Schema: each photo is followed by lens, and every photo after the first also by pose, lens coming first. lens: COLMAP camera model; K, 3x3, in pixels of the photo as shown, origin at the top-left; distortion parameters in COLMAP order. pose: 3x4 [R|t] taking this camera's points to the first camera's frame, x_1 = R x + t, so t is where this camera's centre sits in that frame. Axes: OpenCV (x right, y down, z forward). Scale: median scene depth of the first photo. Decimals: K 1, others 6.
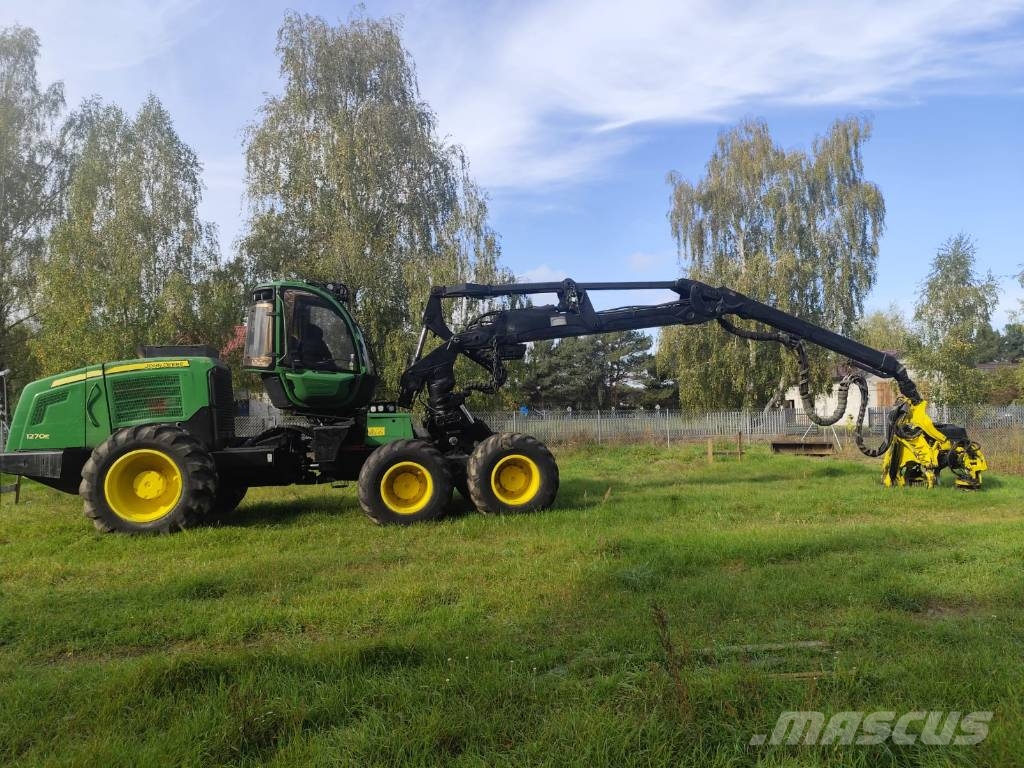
lens RADIAL K [[697.6, 0, 512.0], [0, 697.6, 384.0], [0, 0, 1]] dist [0.041184, -0.053410]
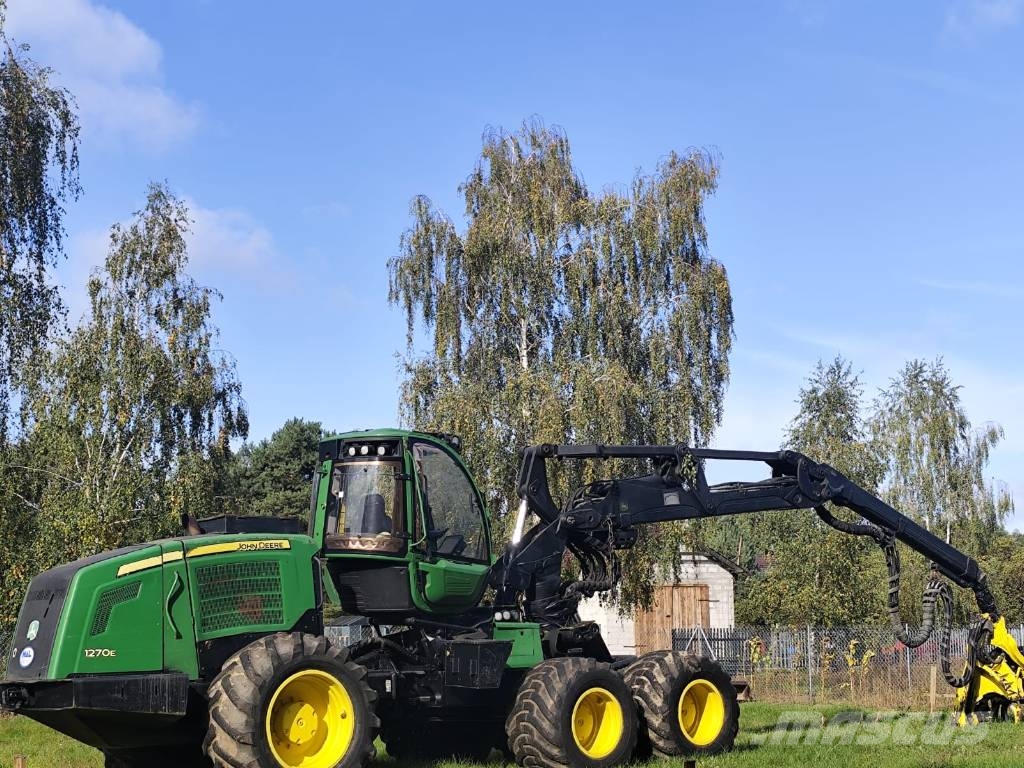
lens RADIAL K [[1634.4, 0, 524.2], [0, 1634.4, 382.4], [0, 0, 1]] dist [0.185474, -0.728213]
pose [[0.869883, 0.082764, 0.486265, -0.994446], [-0.025805, 0.992109, -0.122697, 0.004084], [-0.492583, 0.094183, 0.865154, -0.471262]]
